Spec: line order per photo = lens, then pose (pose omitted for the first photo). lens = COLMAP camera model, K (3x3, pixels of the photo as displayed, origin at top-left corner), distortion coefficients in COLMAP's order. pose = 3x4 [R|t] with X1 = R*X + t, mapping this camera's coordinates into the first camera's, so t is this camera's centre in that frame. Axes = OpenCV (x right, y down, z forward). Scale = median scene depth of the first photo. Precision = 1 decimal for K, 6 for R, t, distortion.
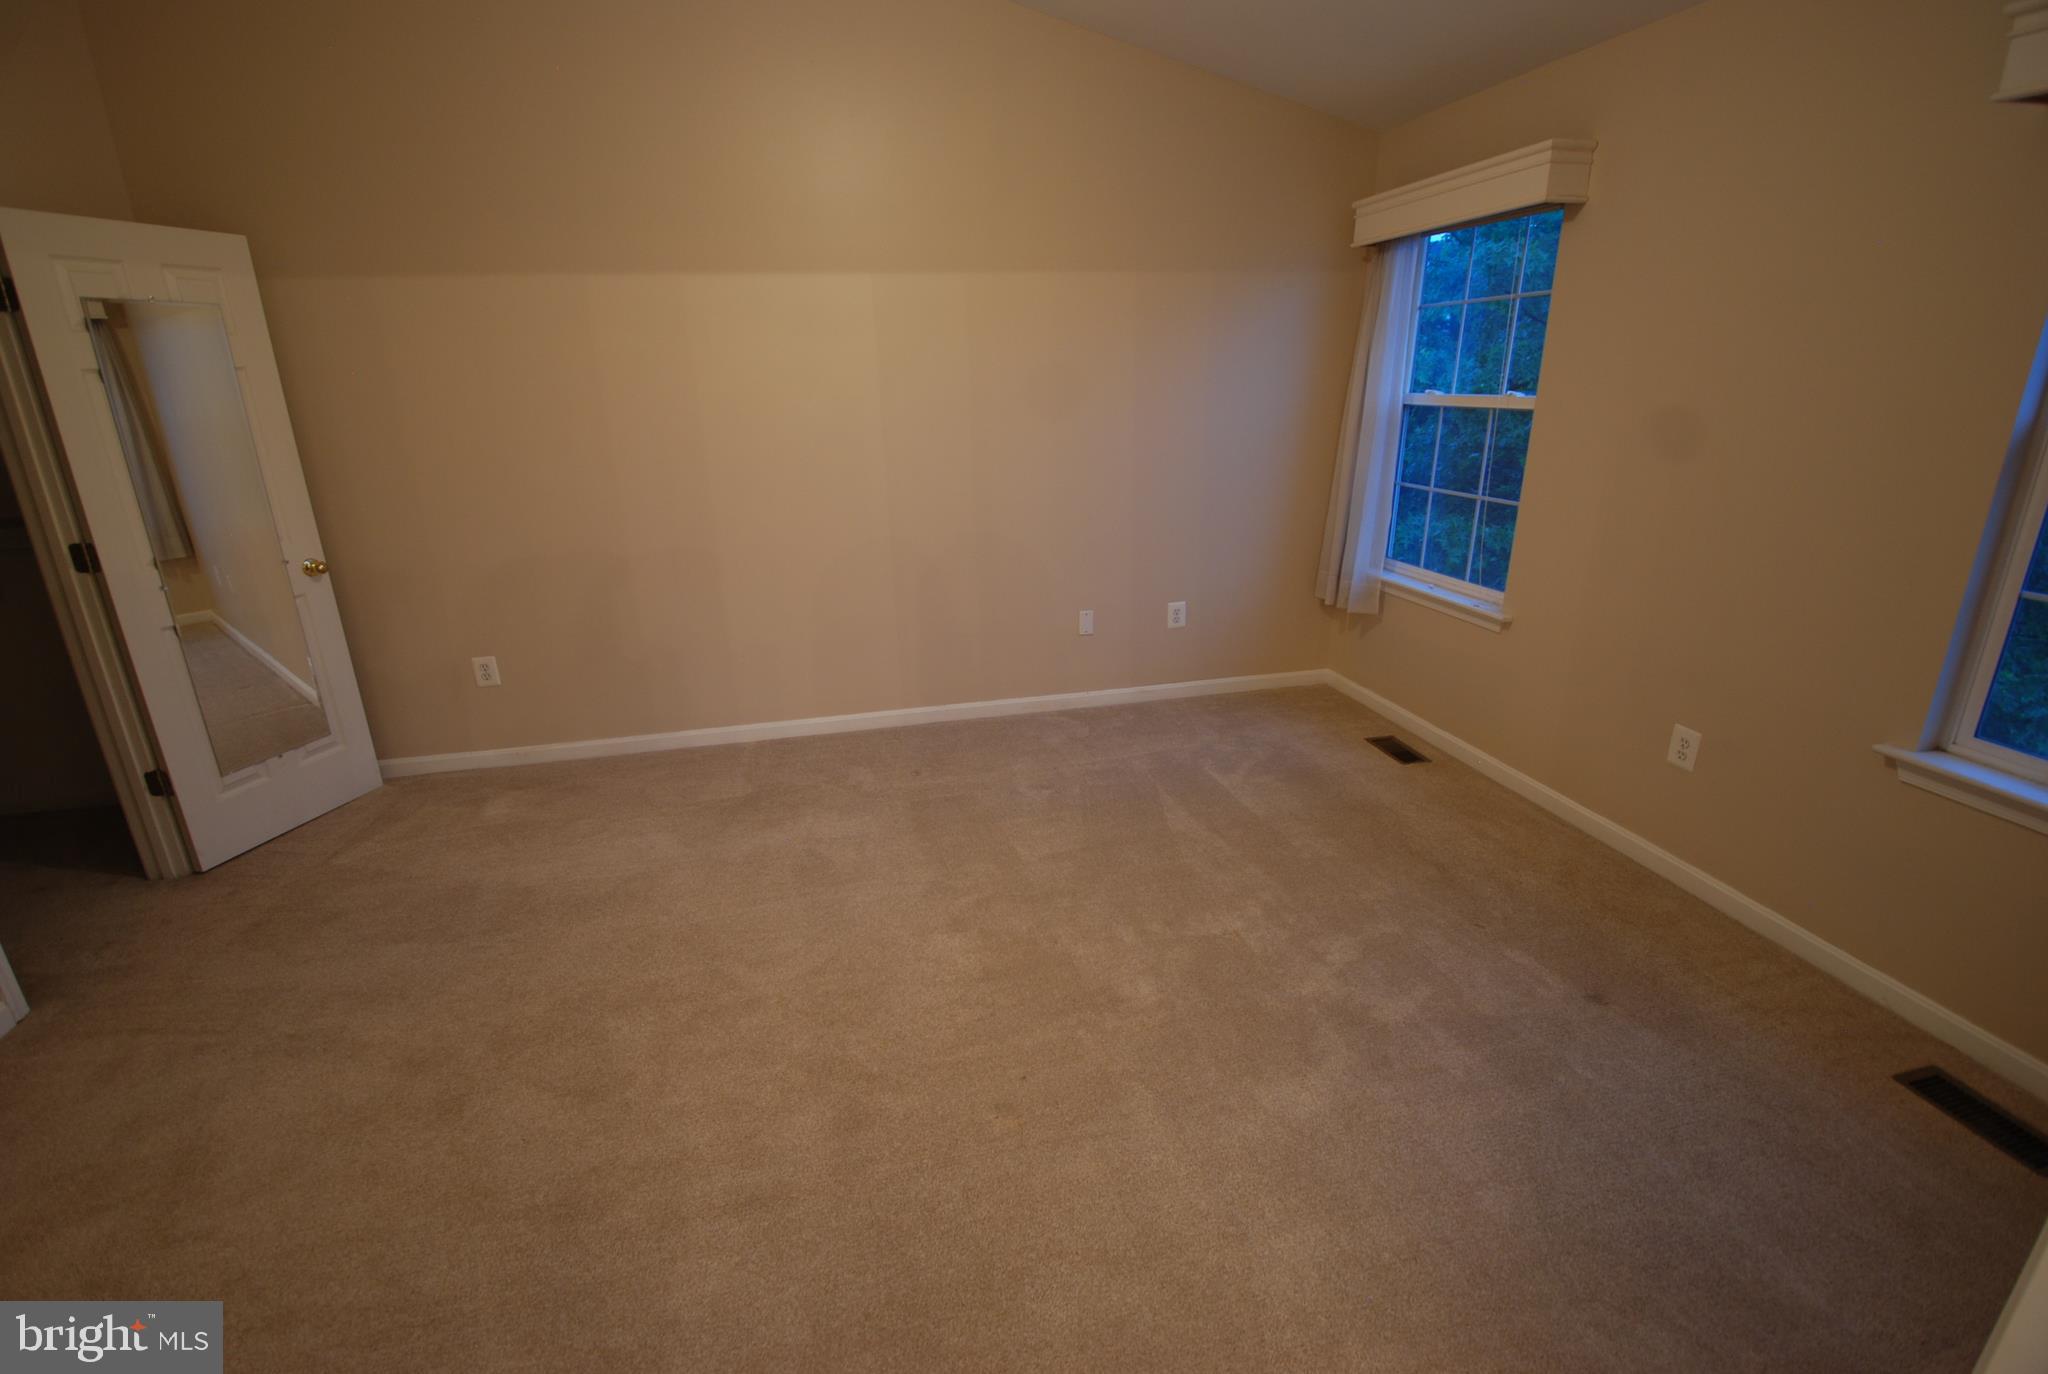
lens RADIAL K [[906.6, 0, 1009.0], [0, 906.6, 676.2], [0, 0, 1]] dist [0.023194, -0.027617]
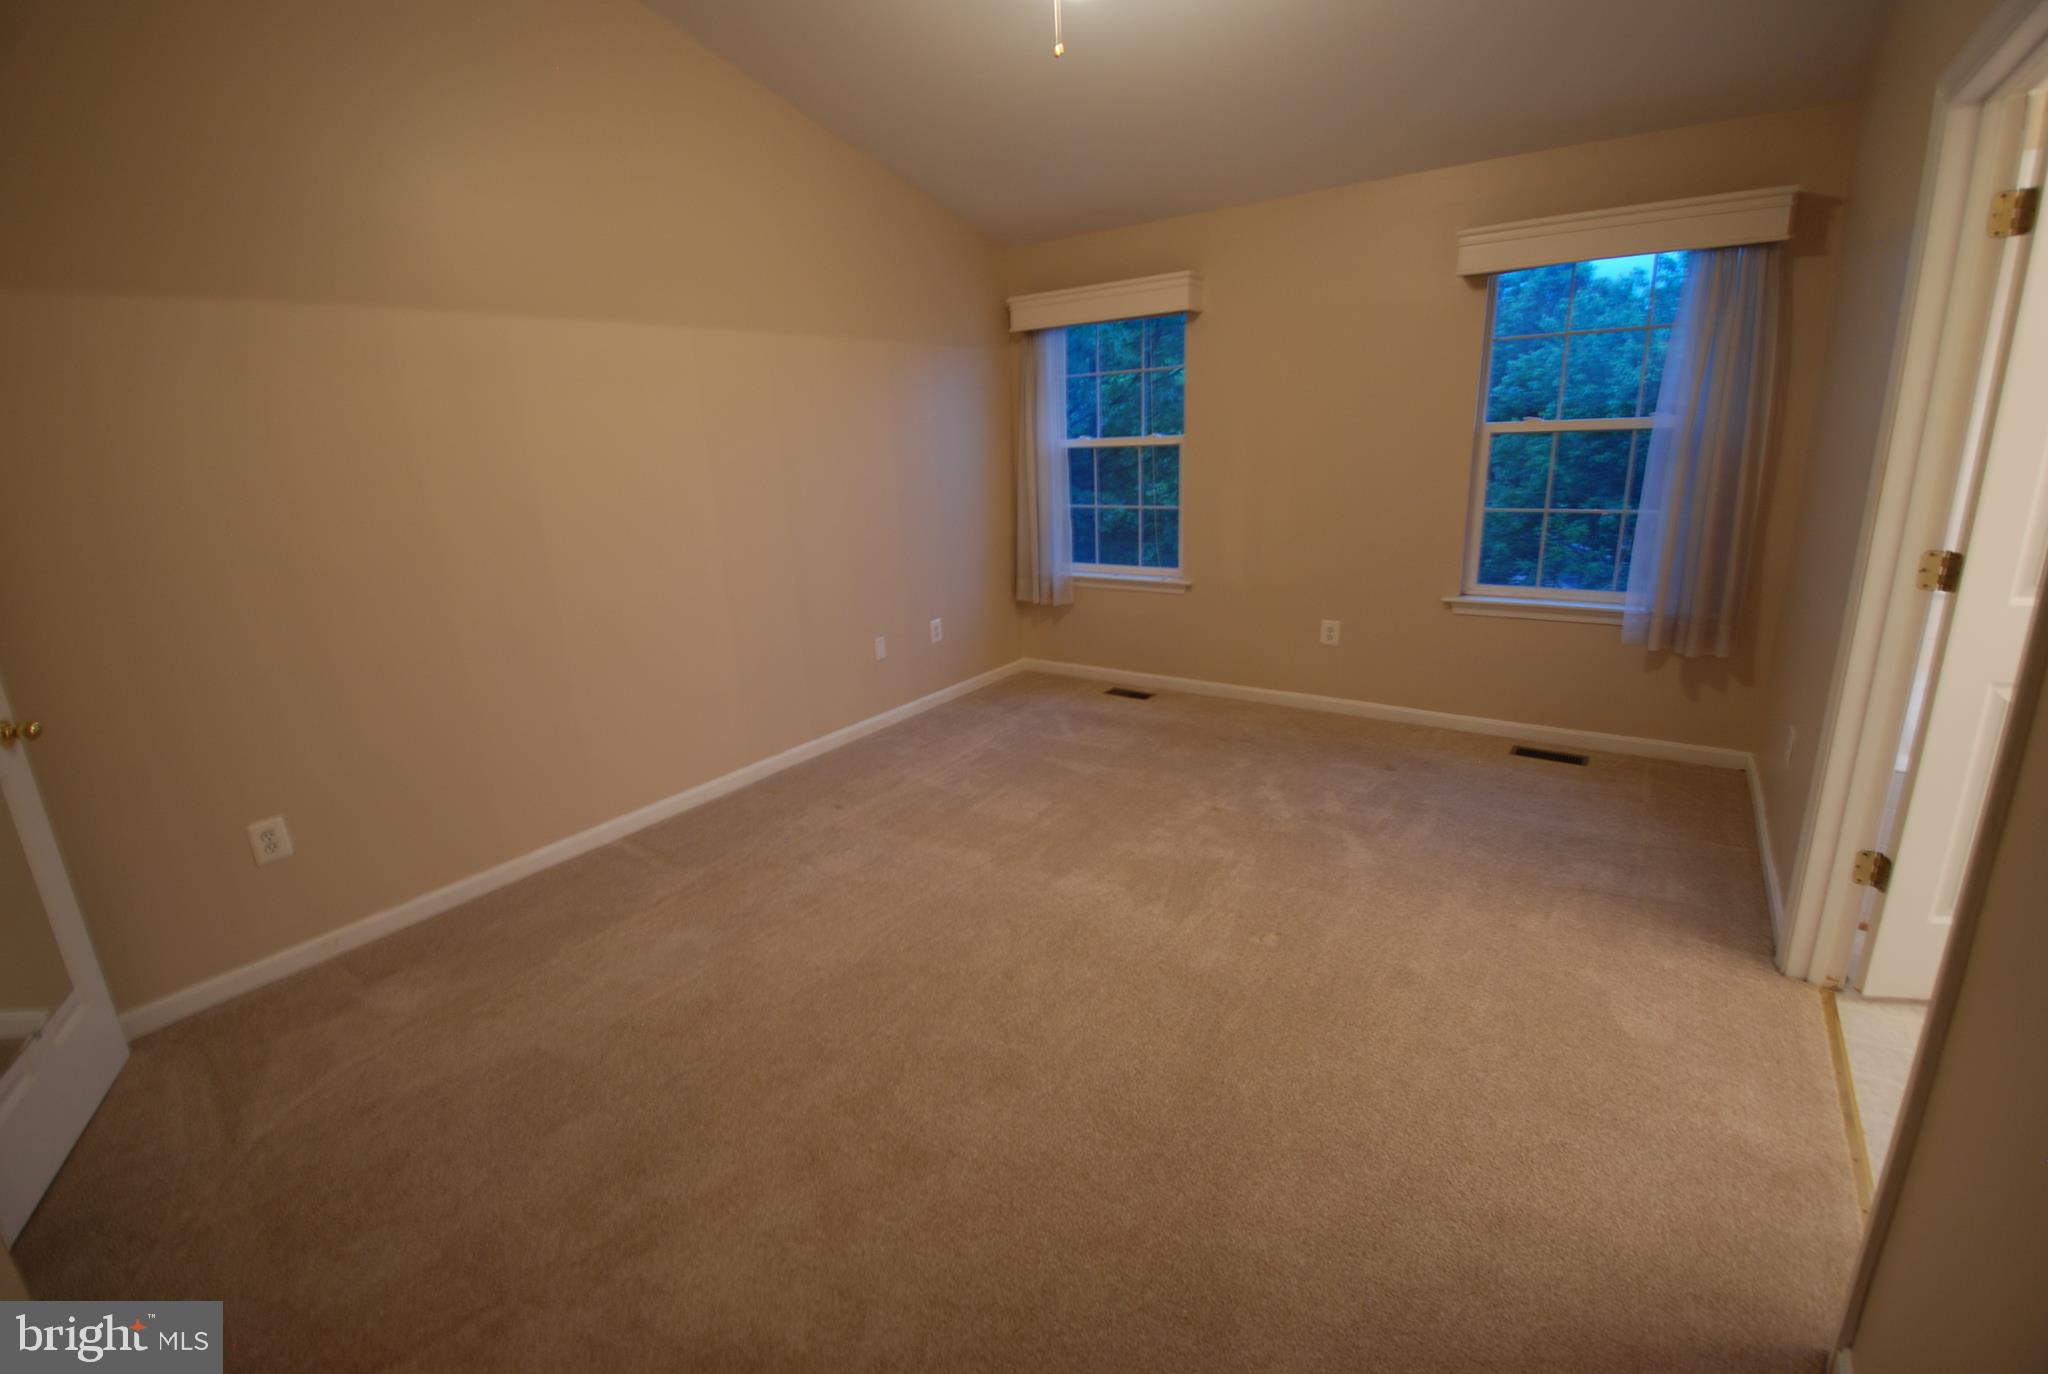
lens RADIAL K [[906.6, 0, 1009.0], [0, 906.6, 676.2], [0, 0, 1]] dist [0.023194, -0.027617]
pose [[0.739573, -0.186137, 0.646826, -0.591800], [0.237337, 0.971393, 0.008169, 0.001564], [-0.629843, 0.147474, 0.762594, 0.076645]]
